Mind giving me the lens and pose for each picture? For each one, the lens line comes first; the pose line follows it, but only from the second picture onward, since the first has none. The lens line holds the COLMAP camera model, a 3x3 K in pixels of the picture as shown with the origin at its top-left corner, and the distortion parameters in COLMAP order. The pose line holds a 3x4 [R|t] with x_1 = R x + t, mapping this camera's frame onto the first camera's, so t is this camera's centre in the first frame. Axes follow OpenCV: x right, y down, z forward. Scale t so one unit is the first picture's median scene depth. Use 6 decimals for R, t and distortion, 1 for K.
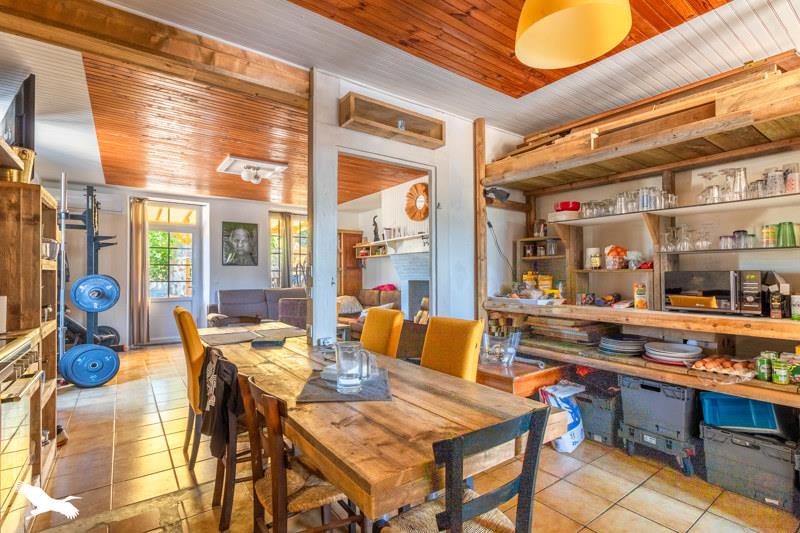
lens RADIAL K [[375.5, 0, 398.5], [0, 375.5, 274.3], [0, 0, 1]] dist [-0.000733, -0.000127]
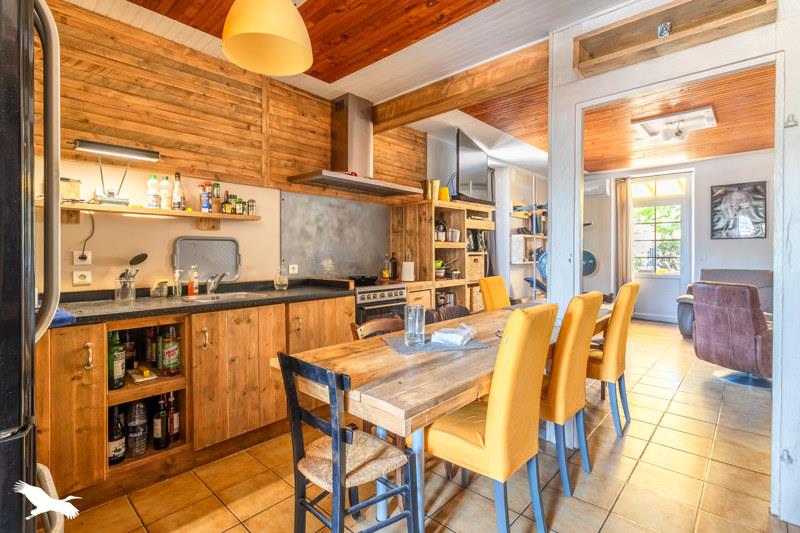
lens RADIAL K [[389.2, 0, 399.0], [0, 389.2, 256.4], [0, 0, 1]] dist [0.000117, 0.000023]
pose [[0.197631, 0.011660, -0.980207, 0.245355], [0.003915, 0.999912, 0.012684, 0.001013], [0.980269, -0.006345, 0.197568, 0.154138]]
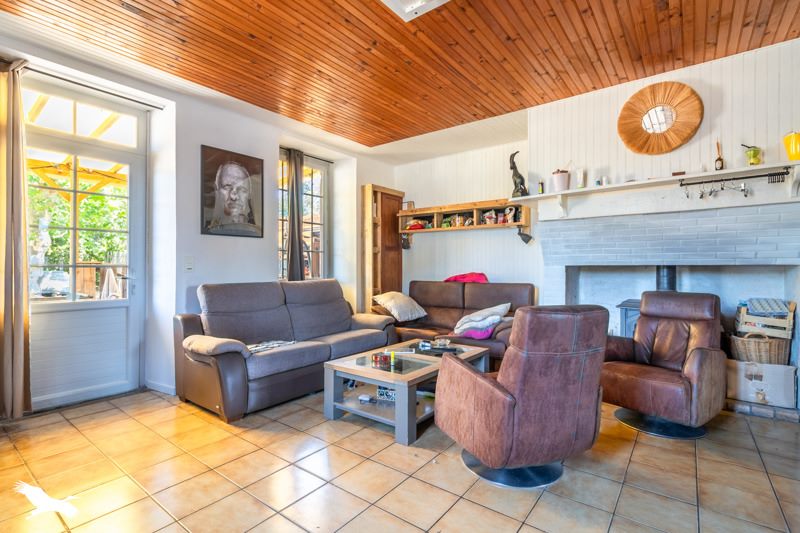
lens RADIAL K [[378.8, 0, 385.3], [0, 378.8, 266.0], [0, 0, 1]] dist [-0.000801, -0.000260]
pose [[0.963161, 0.006988, 0.268834, -0.373443], [-0.006122, 0.999973, -0.004062, 0.018930], [-0.268855, 0.002267, 0.963178, 0.462204]]
